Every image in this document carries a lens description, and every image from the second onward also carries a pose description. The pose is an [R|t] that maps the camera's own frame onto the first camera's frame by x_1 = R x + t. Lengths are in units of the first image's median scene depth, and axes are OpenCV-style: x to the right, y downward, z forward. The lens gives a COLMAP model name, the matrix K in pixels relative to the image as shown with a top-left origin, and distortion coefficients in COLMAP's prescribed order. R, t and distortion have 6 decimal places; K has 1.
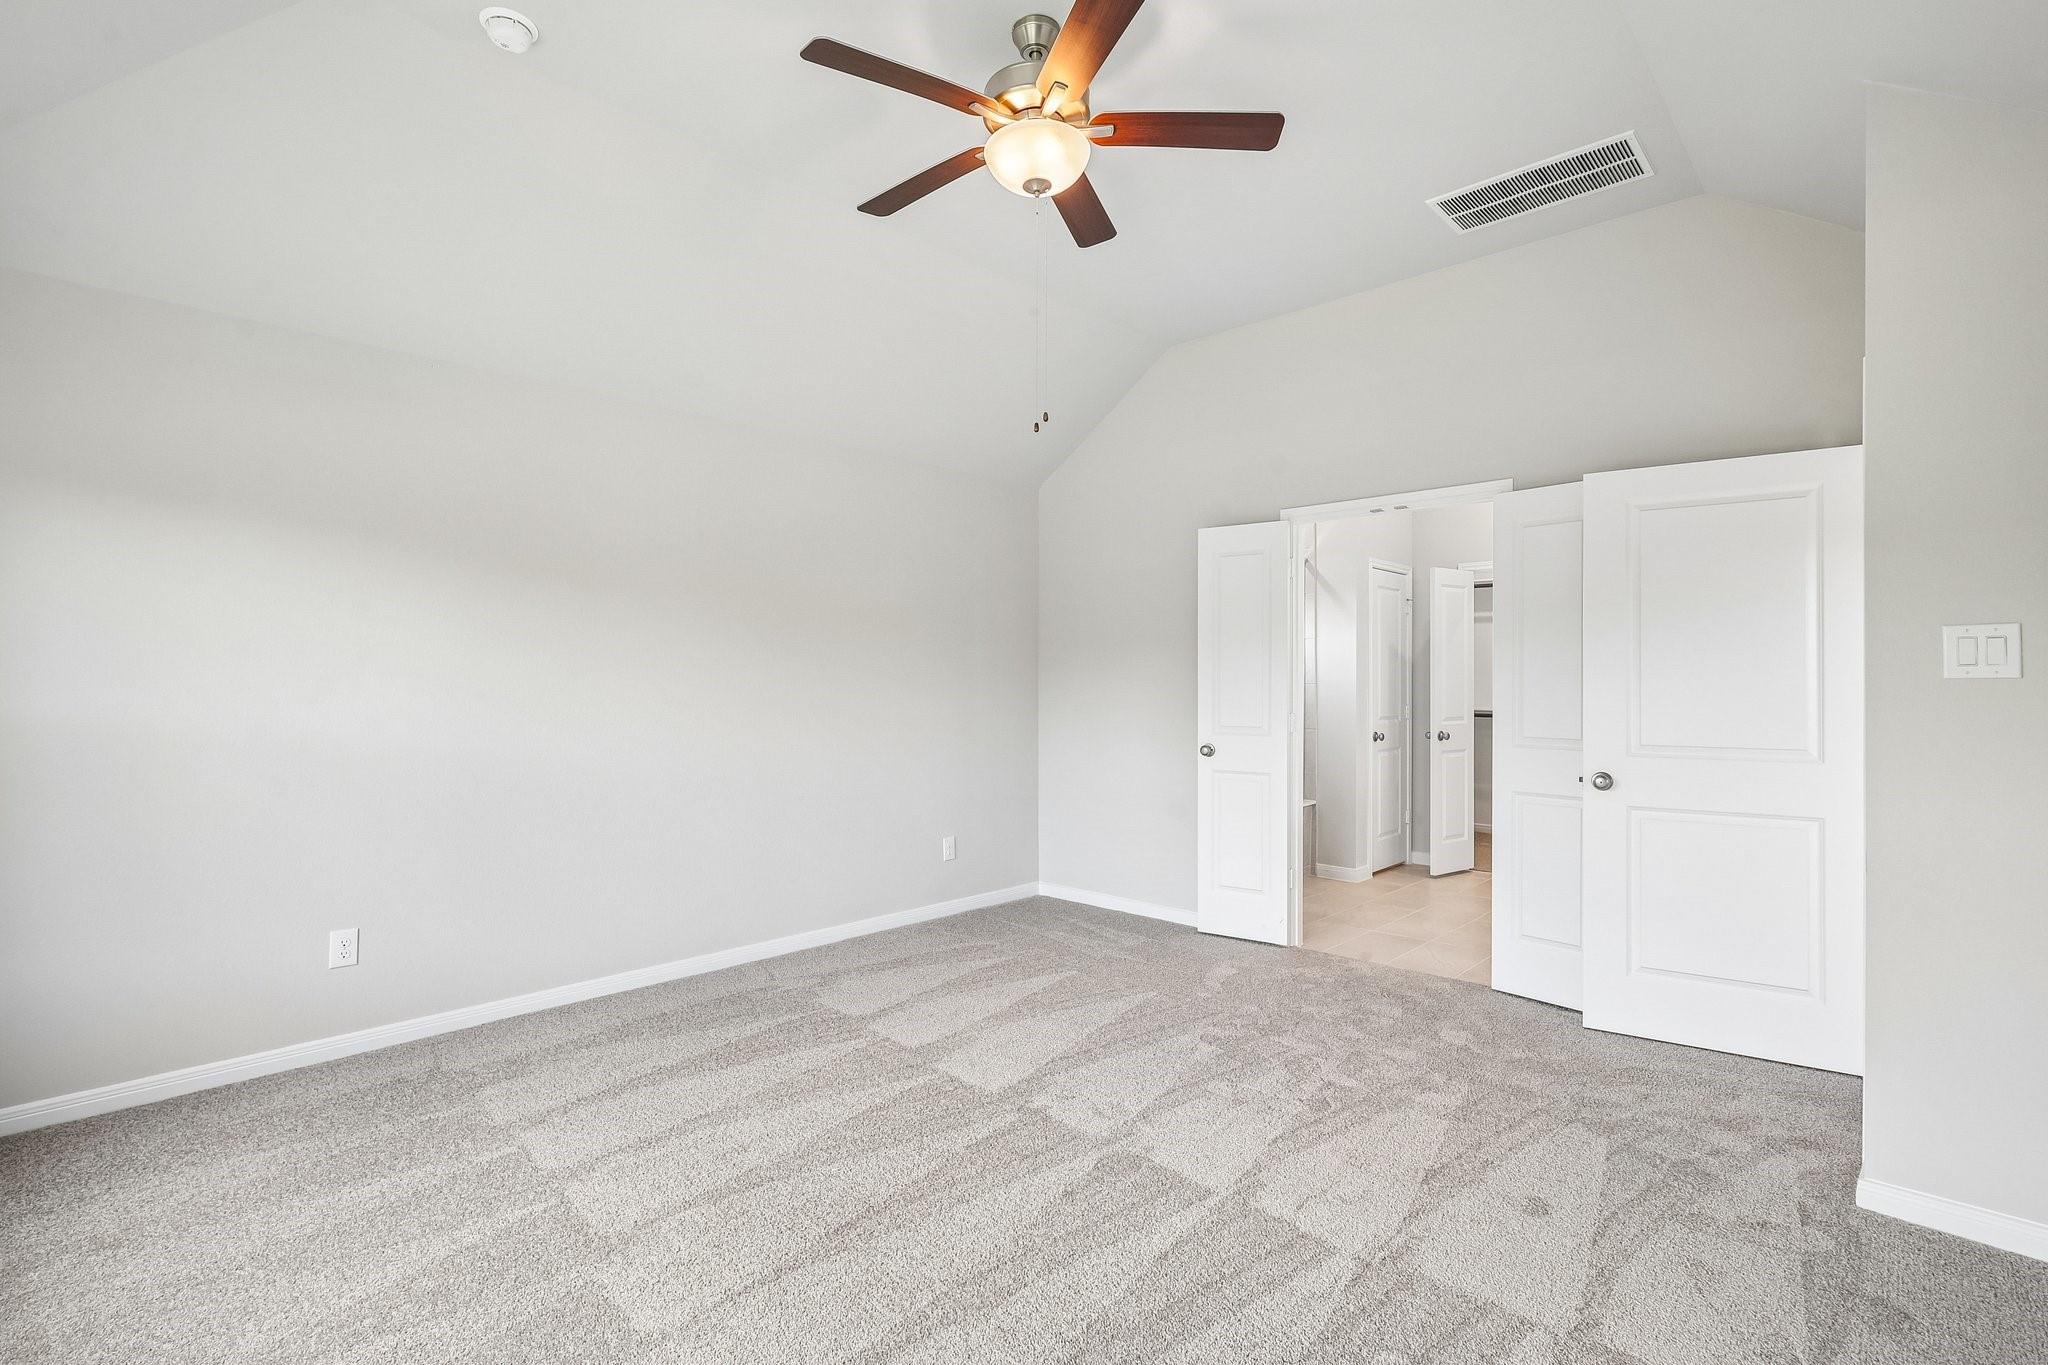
lens RADIAL K [[990.2, 0, 1024.0], [0, 990.2, 682.5], [0, 0, 1]] dist [-0.000729, -0.000092]
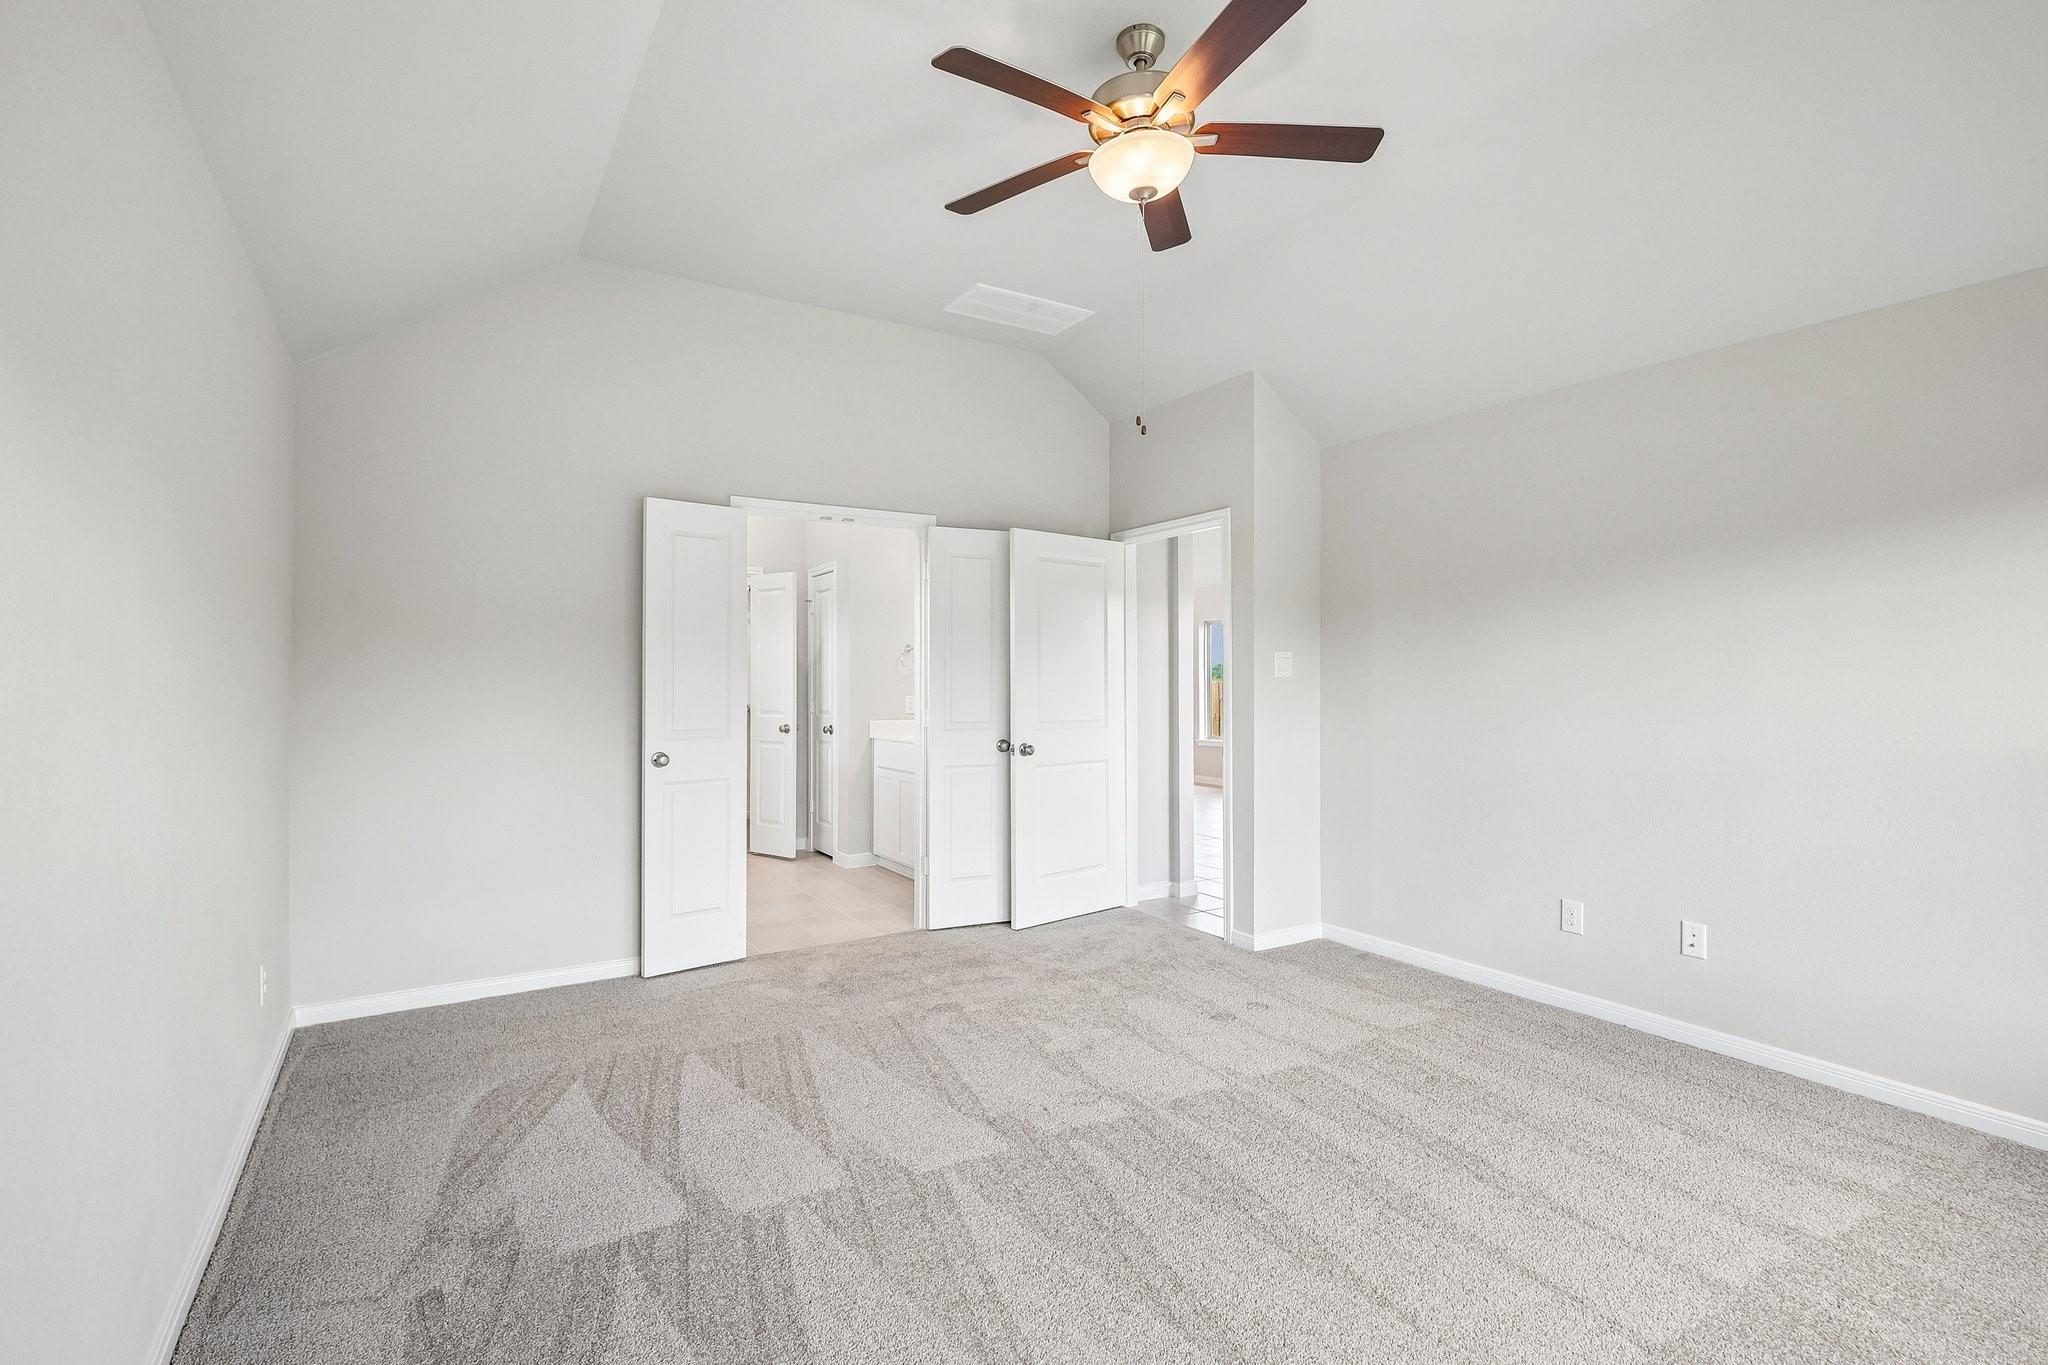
lens RADIAL K [[949.3, 0, 1018.8], [0, 949.3, 685.1], [0, 0, 1]] dist [0.001261, 0.000033]
pose [[0.238539, -0.003335, 0.971127, -0.750329], [0.003038, 0.999992, 0.002688, 0.004674], [-0.971128, 0.002310, 0.238547, 0.715992]]
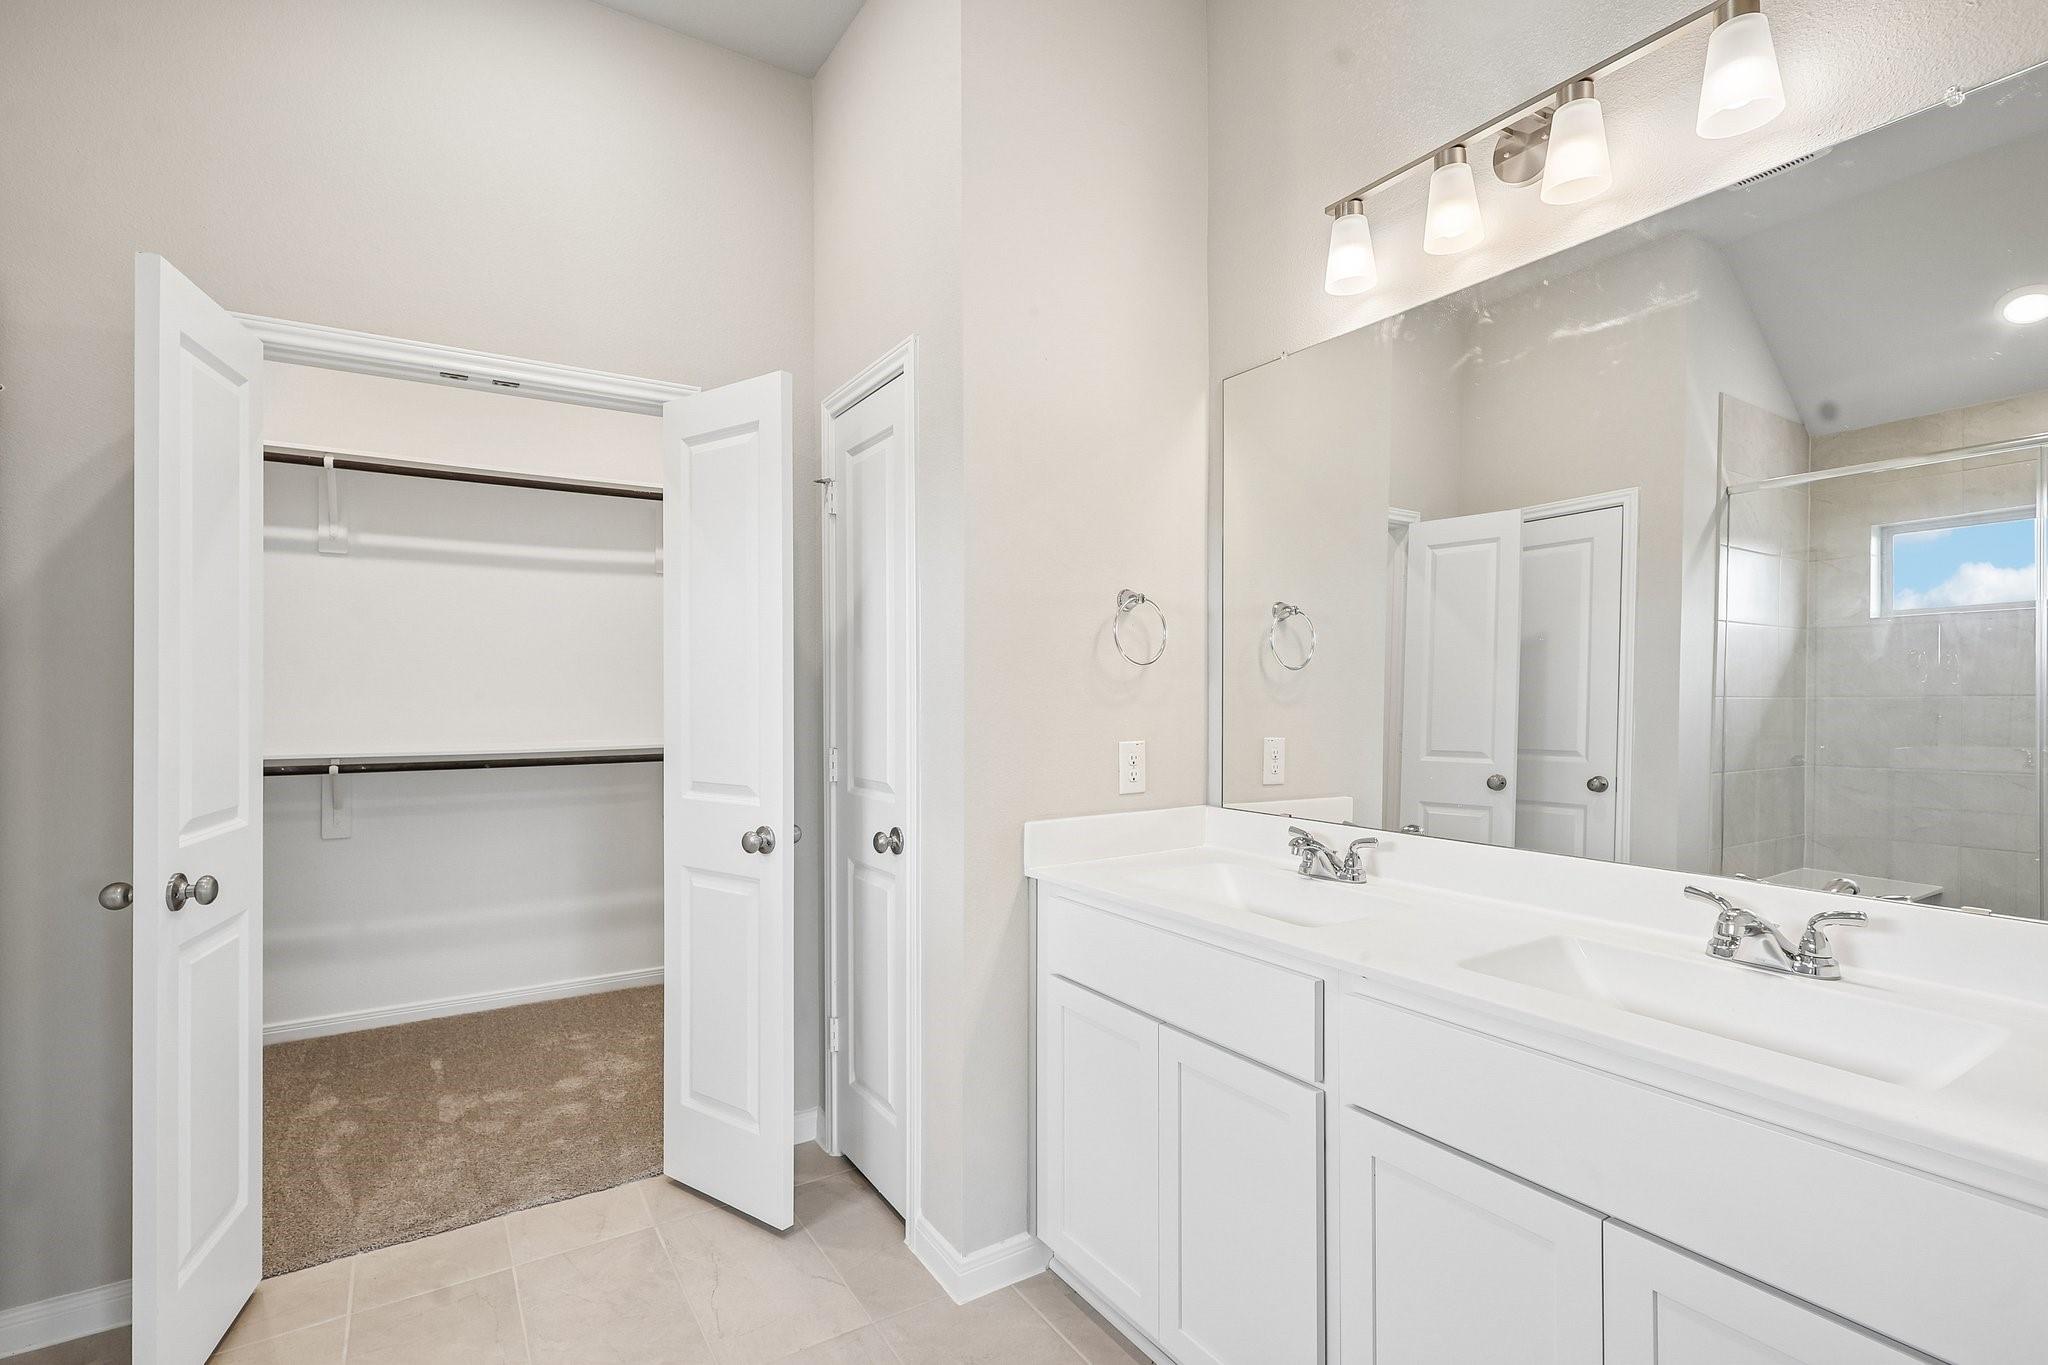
lens RADIAL K [[949.3, 0, 1018.8], [0, 949.3, 685.1], [0, 0, 1]] dist [0.001261, 0.000033]
pose [[0.226780, -0.002674, 0.973942, 0.061947], [0.008476, 0.999964, 0.000771, -0.005180], [-0.973909, 0.008081, 0.226794, 1.134214]]
